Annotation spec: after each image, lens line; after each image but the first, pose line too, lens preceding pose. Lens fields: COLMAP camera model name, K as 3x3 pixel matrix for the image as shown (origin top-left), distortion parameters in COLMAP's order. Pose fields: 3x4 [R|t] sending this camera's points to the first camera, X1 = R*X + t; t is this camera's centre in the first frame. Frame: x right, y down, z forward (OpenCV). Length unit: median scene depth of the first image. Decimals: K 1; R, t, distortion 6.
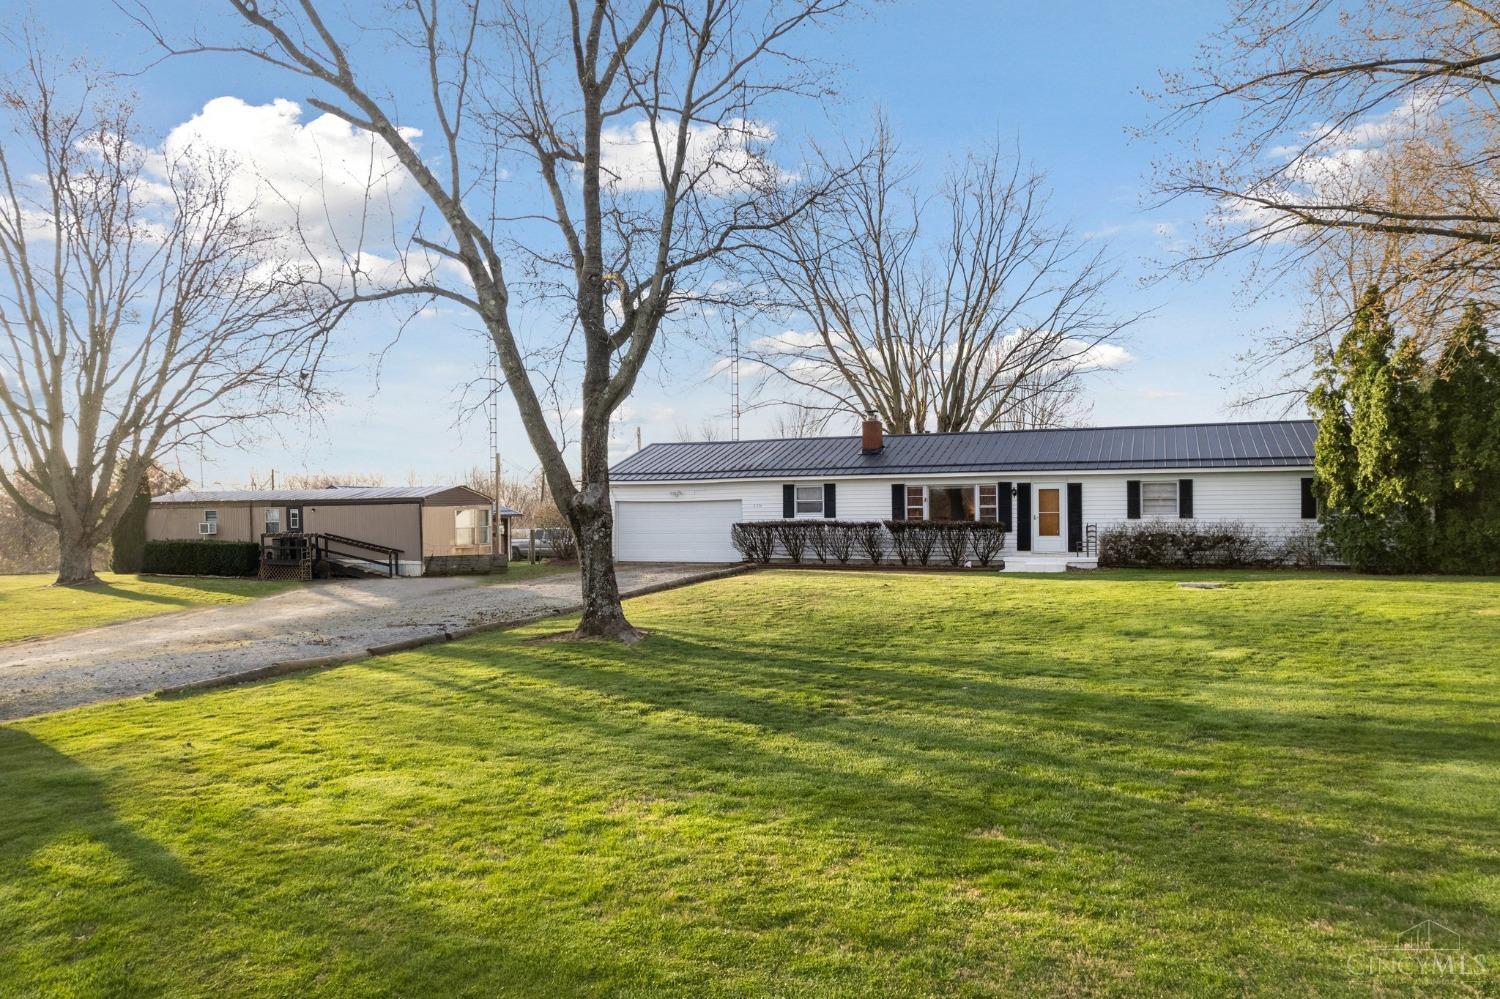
lens RADIAL K [[944.9, 0, 754.5], [0, 944.9, 502.5], [0, 0, 1]] dist [-0.059435, 0.047477]
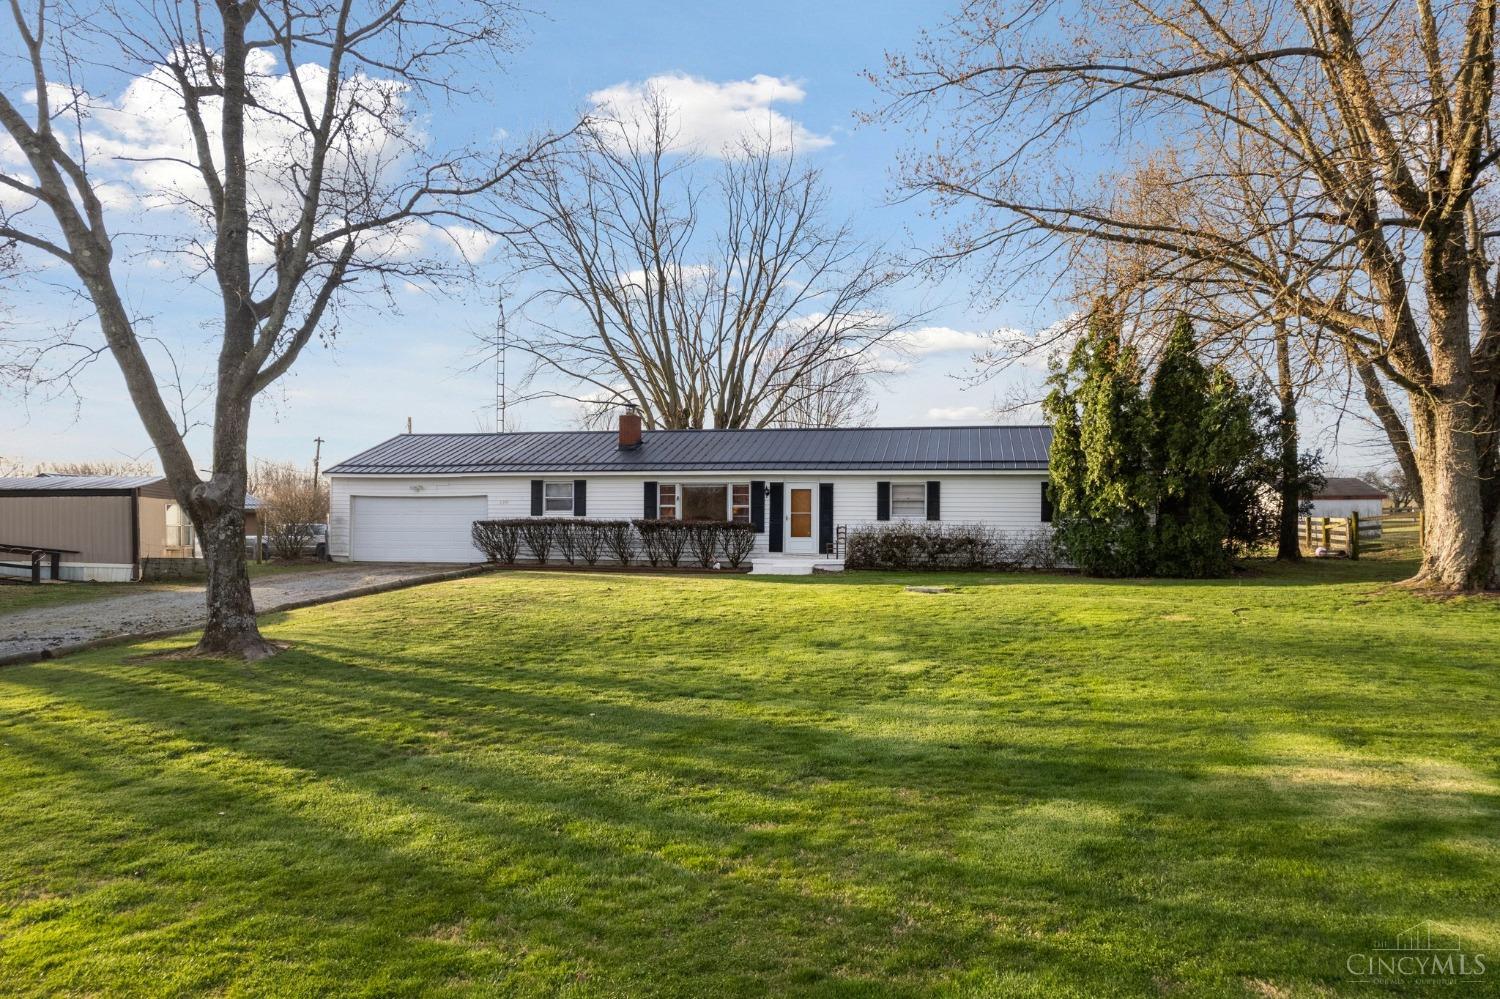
lens RADIAL K [[944.9, 0, 739.8], [0, 944.9, 502.9], [0, 0, 1]] dist [-0.059435, 0.047477]
pose [[0.984612, 0.012665, 0.174294, 0.097660], [-0.013077, 0.999914, 0.001215, -0.000437], [-0.174263, -0.003476, 0.984693, 0.058327]]
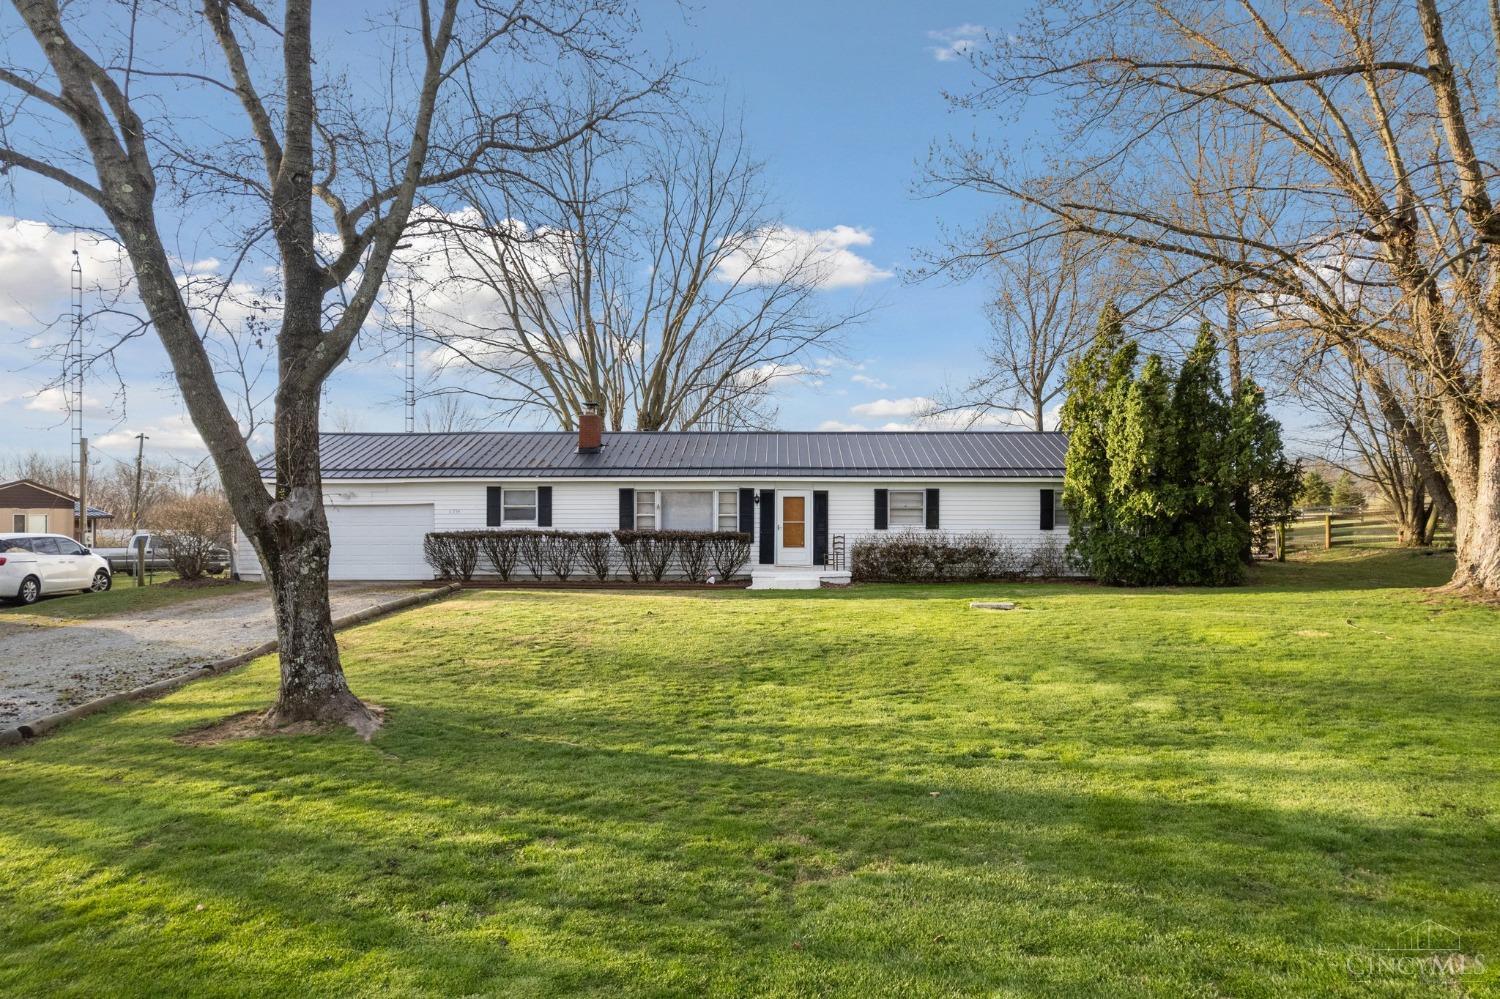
lens RADIAL K [[944.9, 0, 739.9], [0, 944.9, 497.4], [0, 0, 1]] dist [-0.059435, 0.047477]
pose [[0.934336, 0.012378, 0.356178, -0.078459], [-0.010618, 0.999920, -0.006896, -0.008091], [-0.356234, 0.002662, 0.934393, 0.192871]]
